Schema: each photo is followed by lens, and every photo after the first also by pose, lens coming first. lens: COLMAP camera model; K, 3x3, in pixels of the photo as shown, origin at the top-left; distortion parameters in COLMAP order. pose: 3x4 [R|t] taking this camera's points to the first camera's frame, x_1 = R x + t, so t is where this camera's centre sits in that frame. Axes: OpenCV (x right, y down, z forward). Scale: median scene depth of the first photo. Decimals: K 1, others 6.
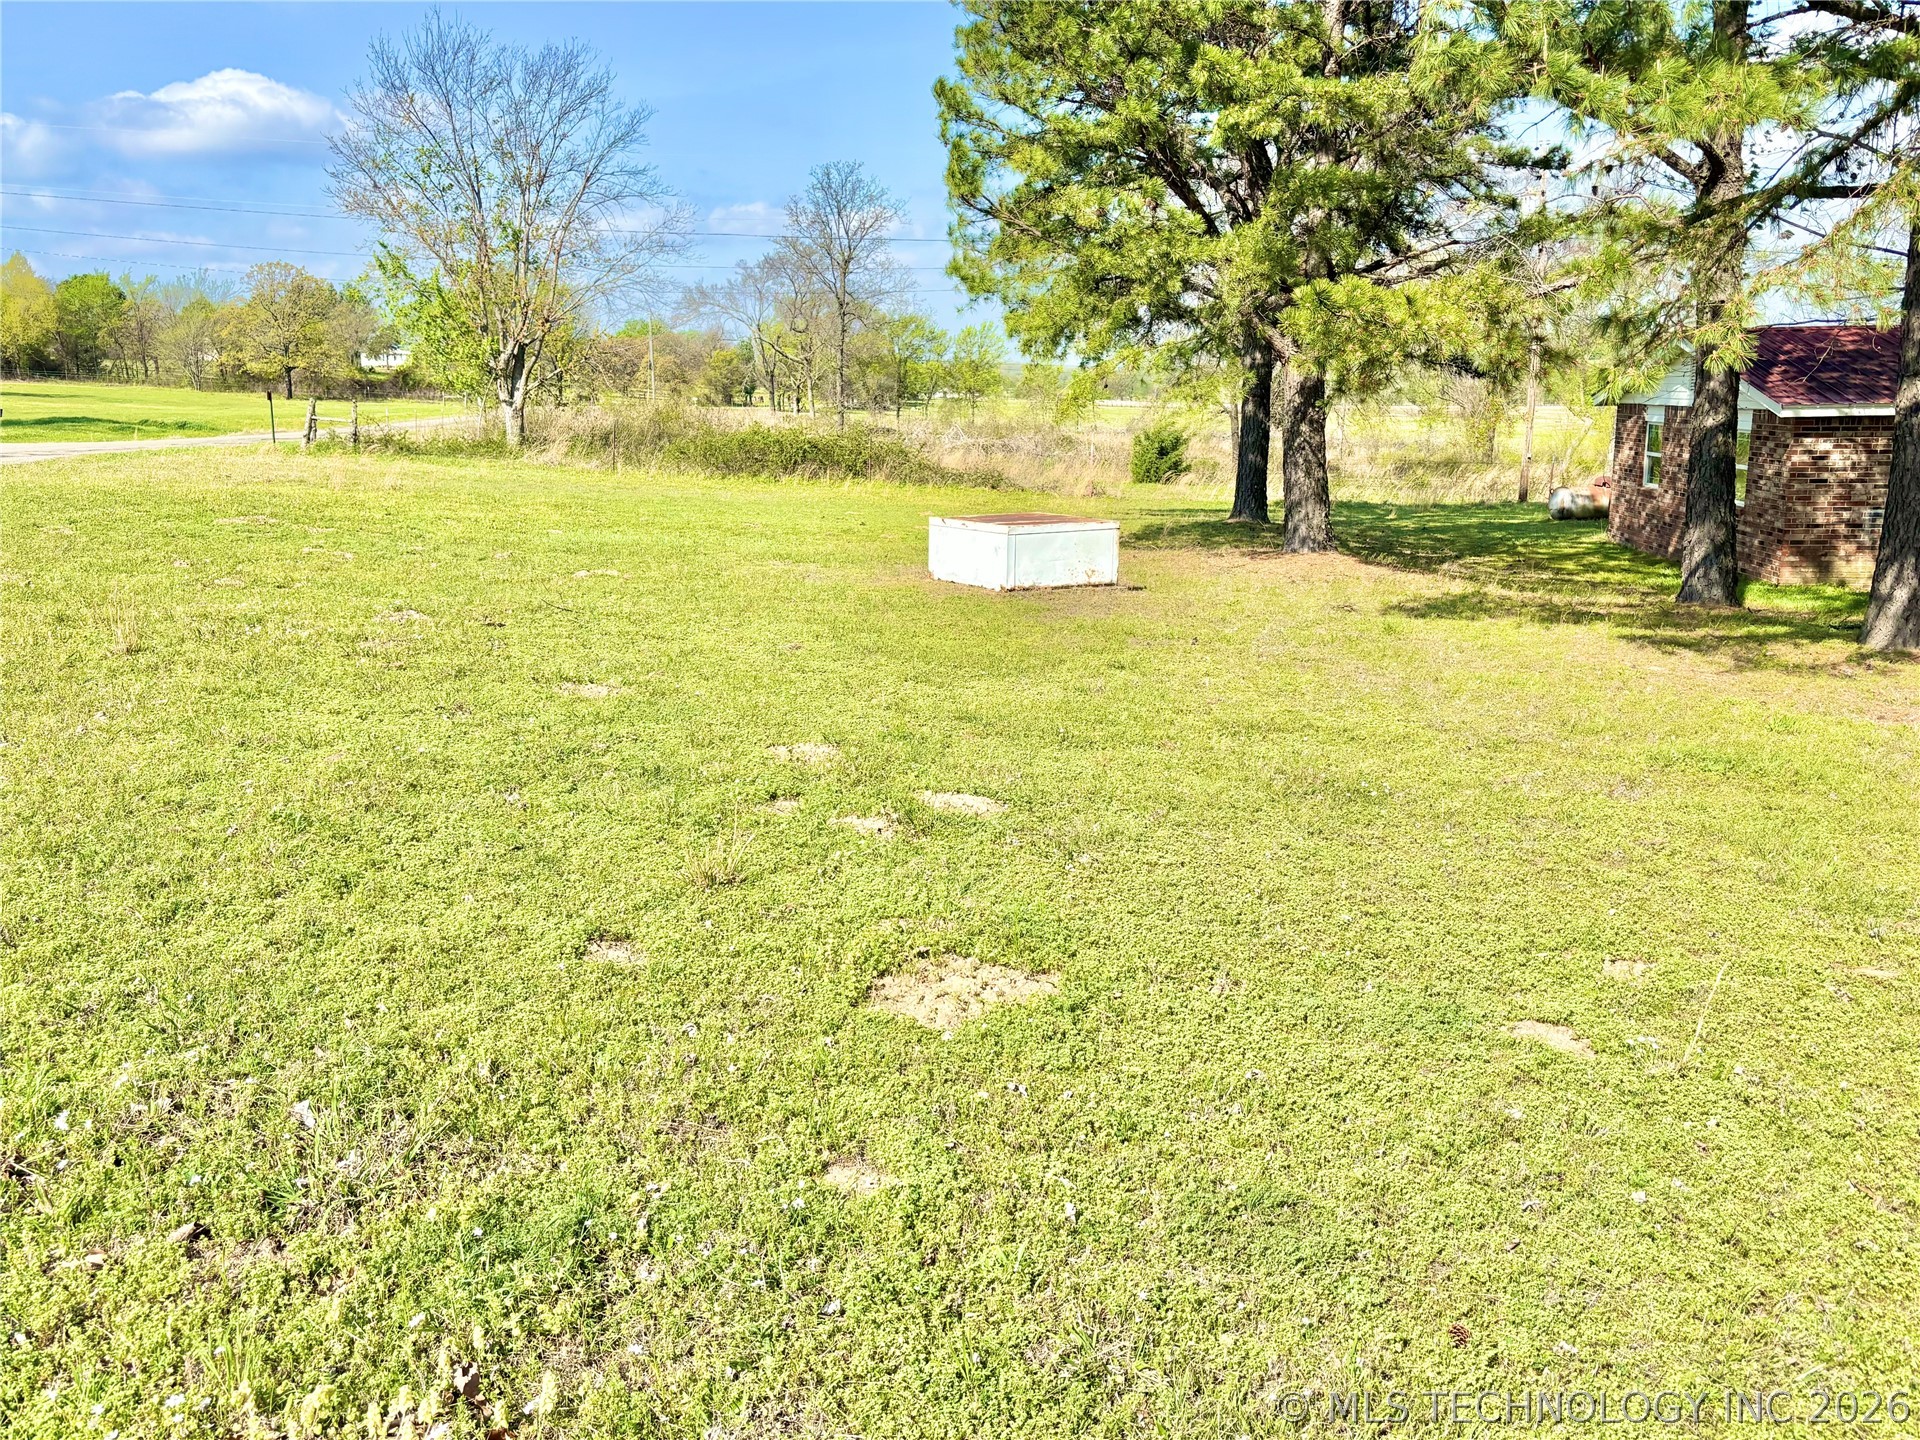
lens RADIAL K [[1573.6, 0, 960.0], [0, 1573.6, 720.0], [0, 0, 1]] dist [0.003256, -0.014218]
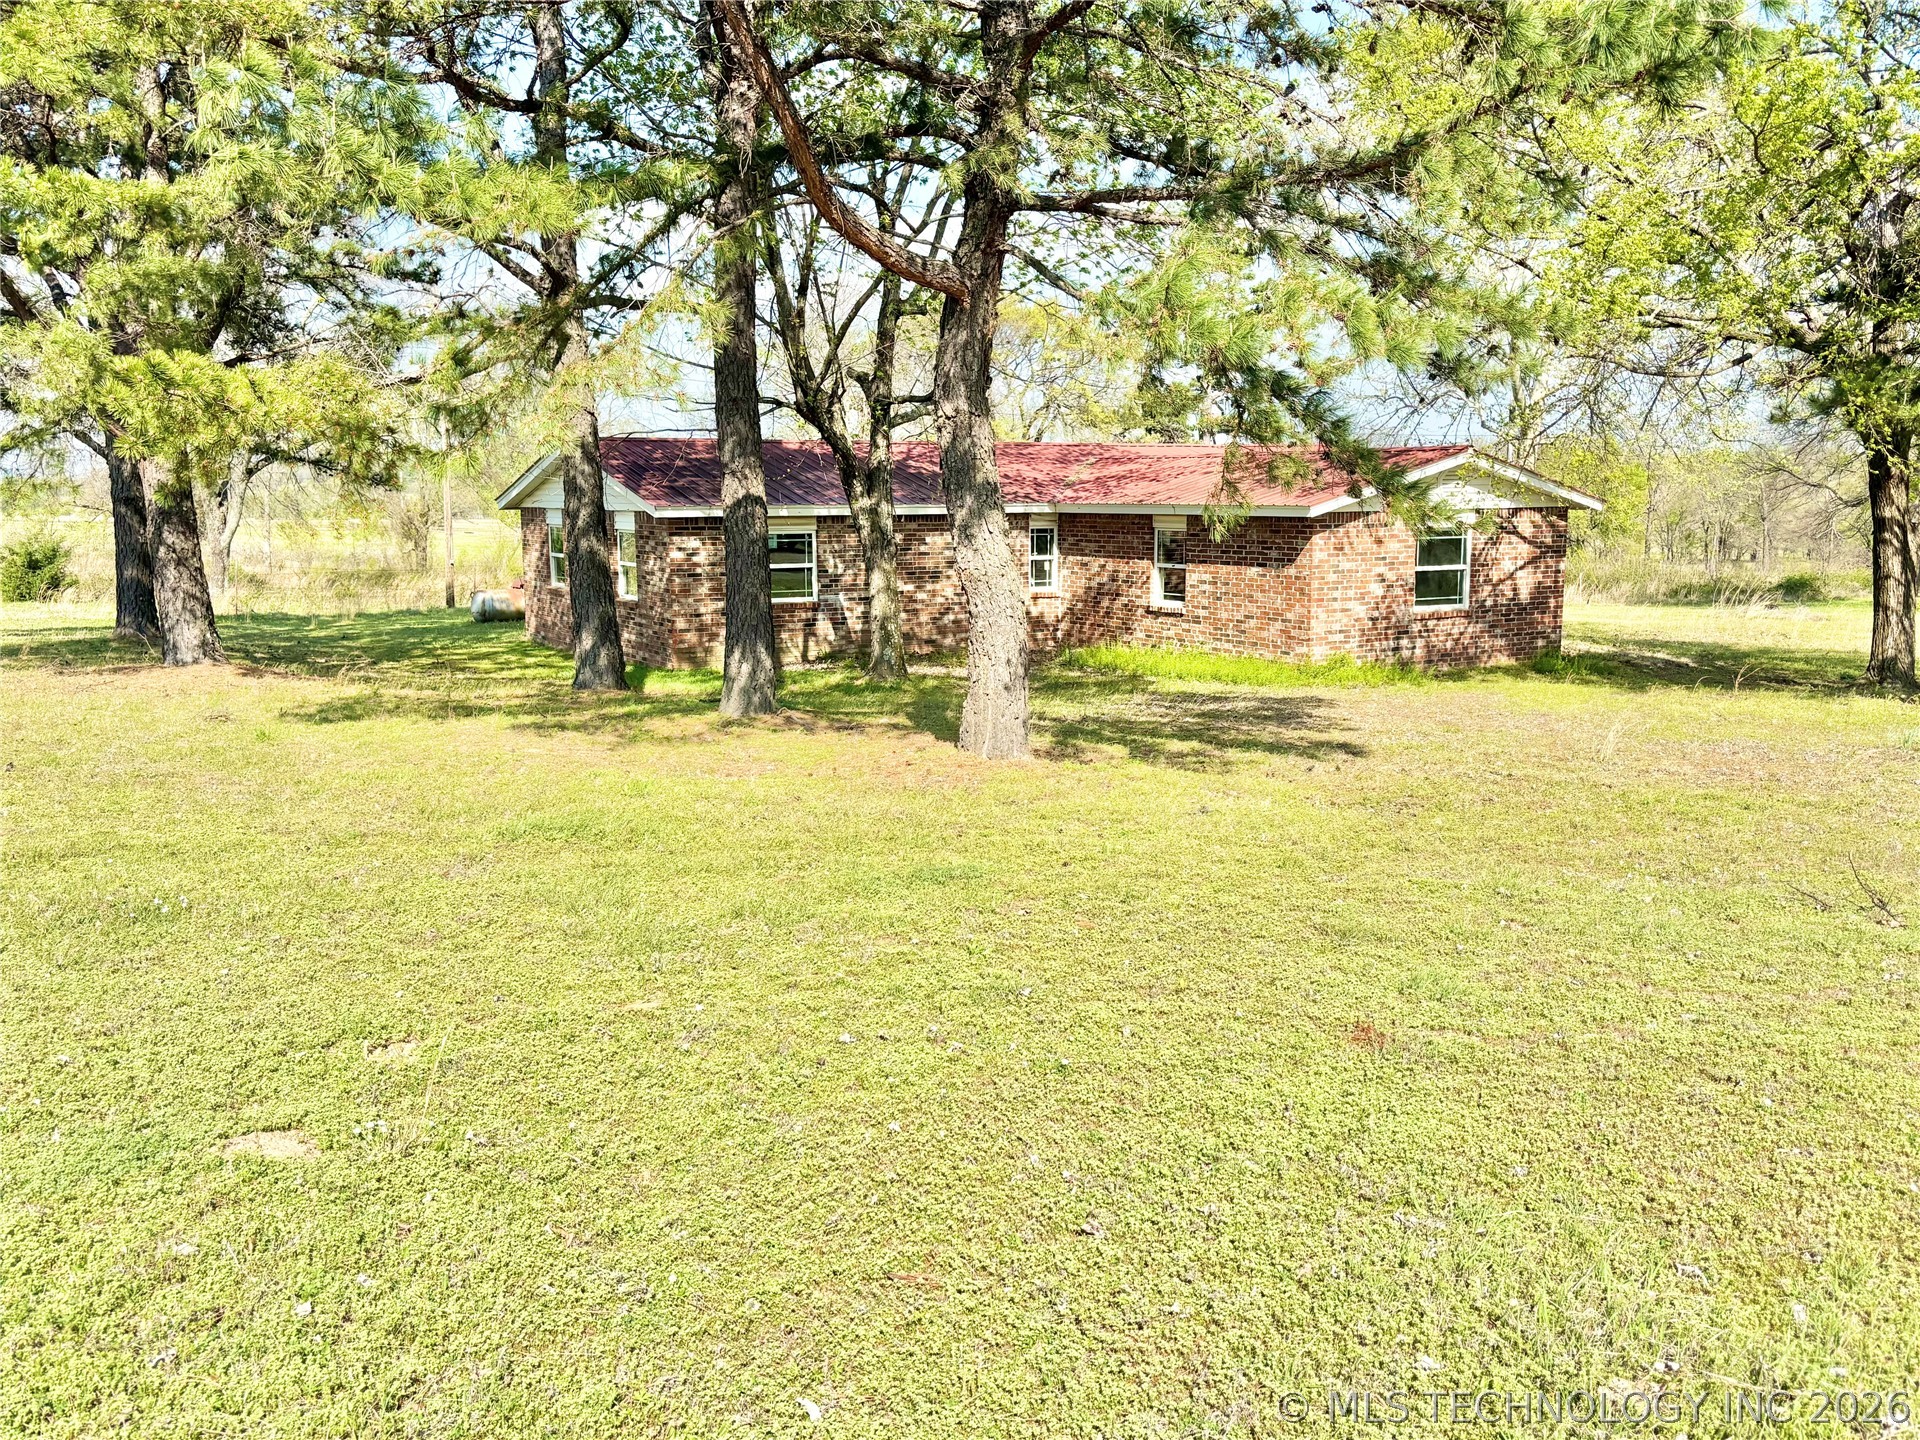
lens RADIAL K [[1573.6, 0, 960.0], [0, 1573.6, 720.0], [0, 0, 1]] dist [0.003256, -0.014218]
pose [[0.804177, -0.078676, 0.589161, 0.044268], [0.120883, 0.992134, -0.032512, 0.009517], [-0.581969, 0.097365, 0.807362, 0.009442]]
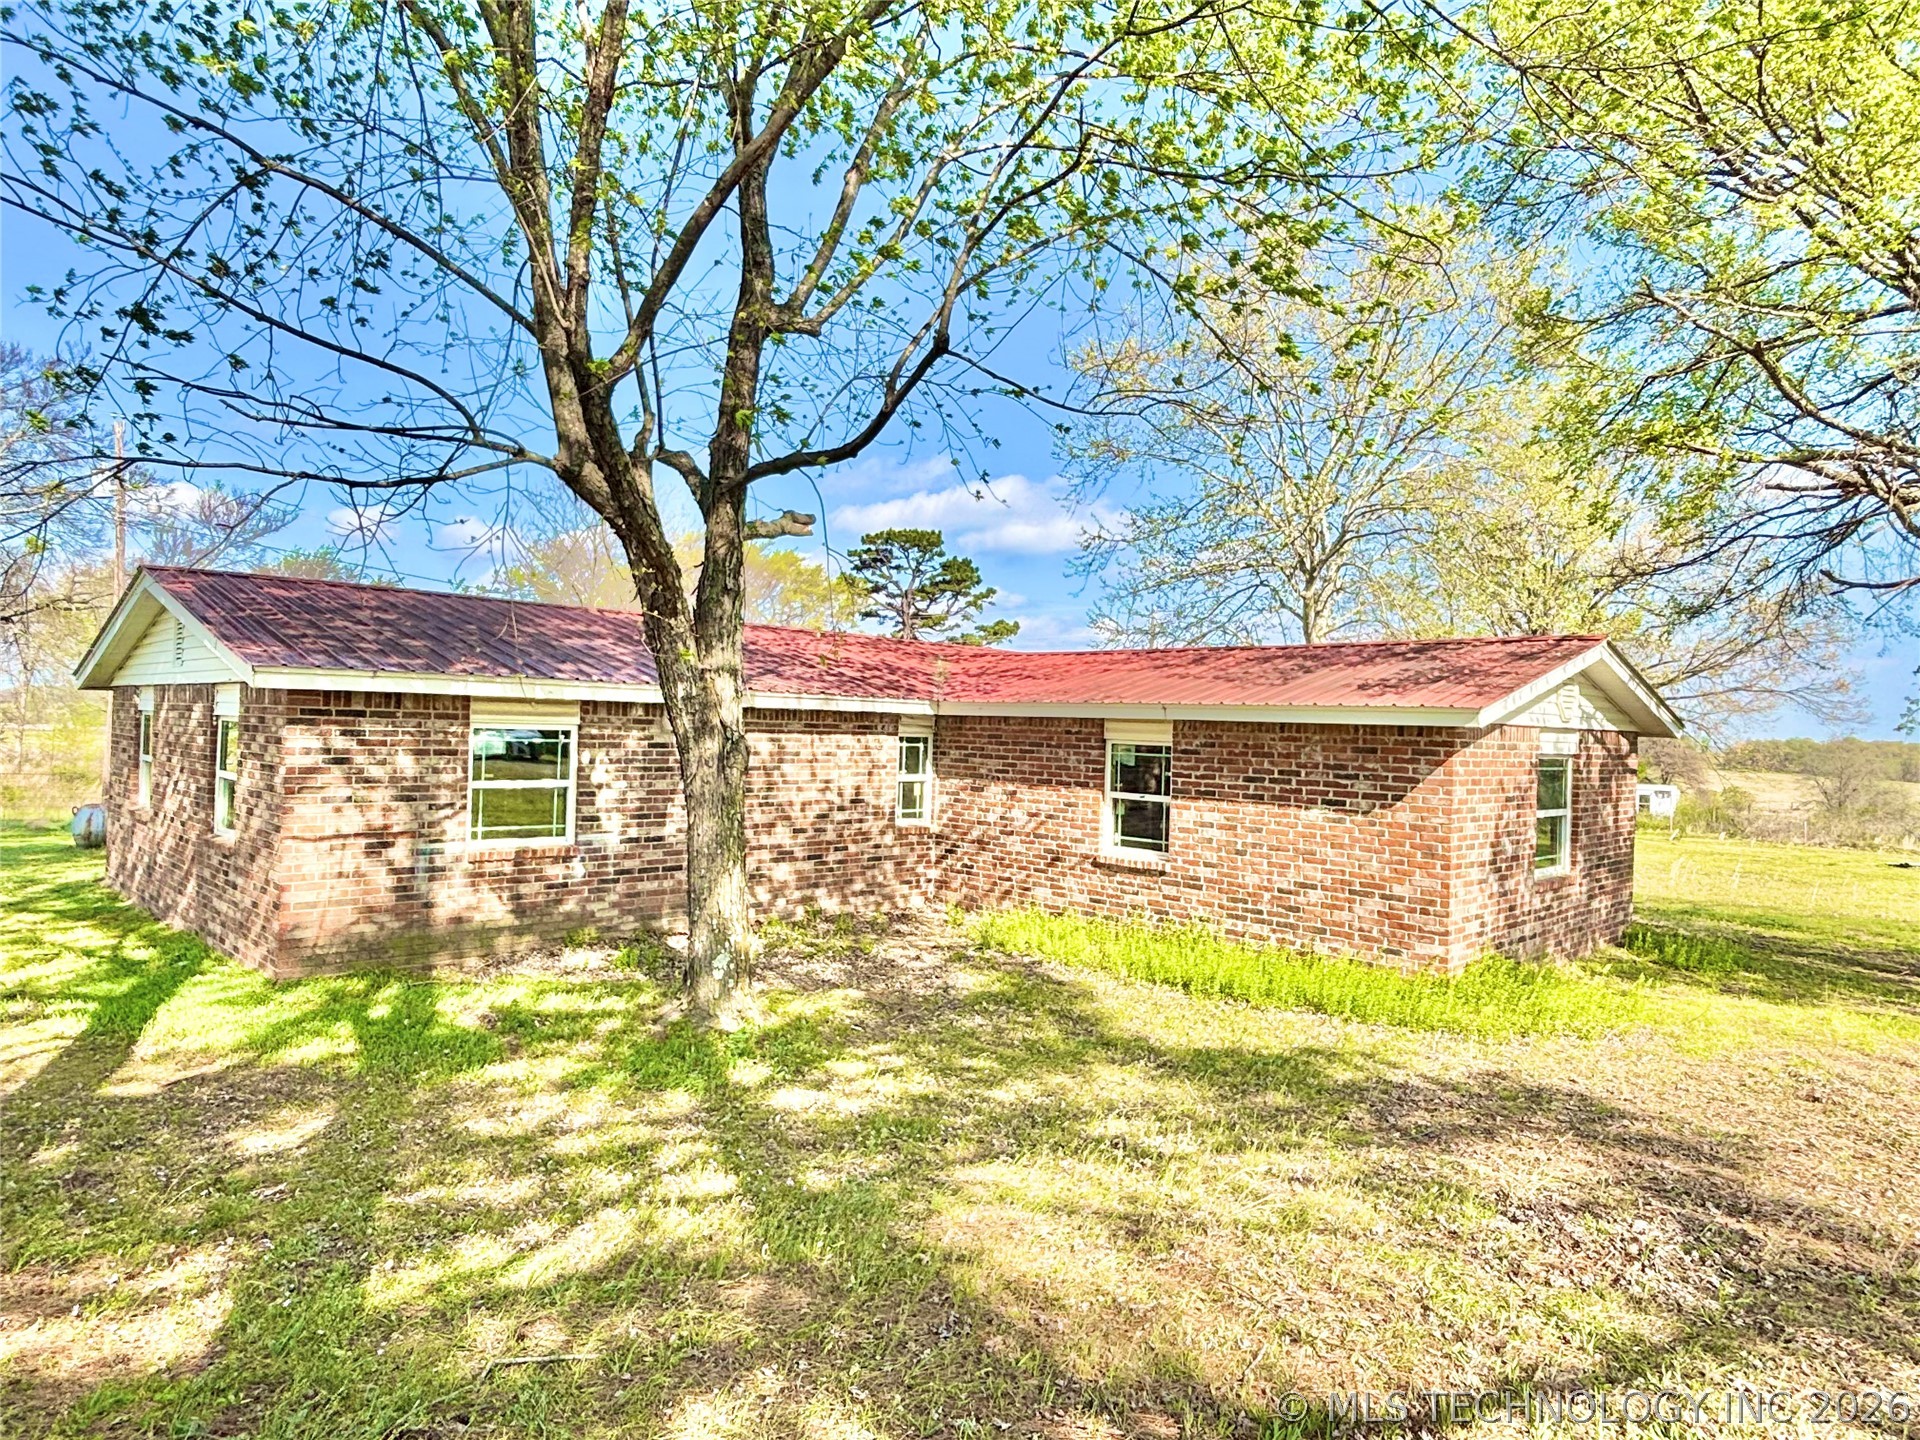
lens RADIAL K [[1167.2, 0, 960.0], [0, 1167.2, 720.0], [0, 0, 1]] dist [0.076345, 0.000205]
pose [[0.630599, 0.036408, 0.775255, 0.423842], [0.123900, 0.981365, -0.146869, -0.105073], [-0.766155, 0.188670, 0.614337, 0.660020]]
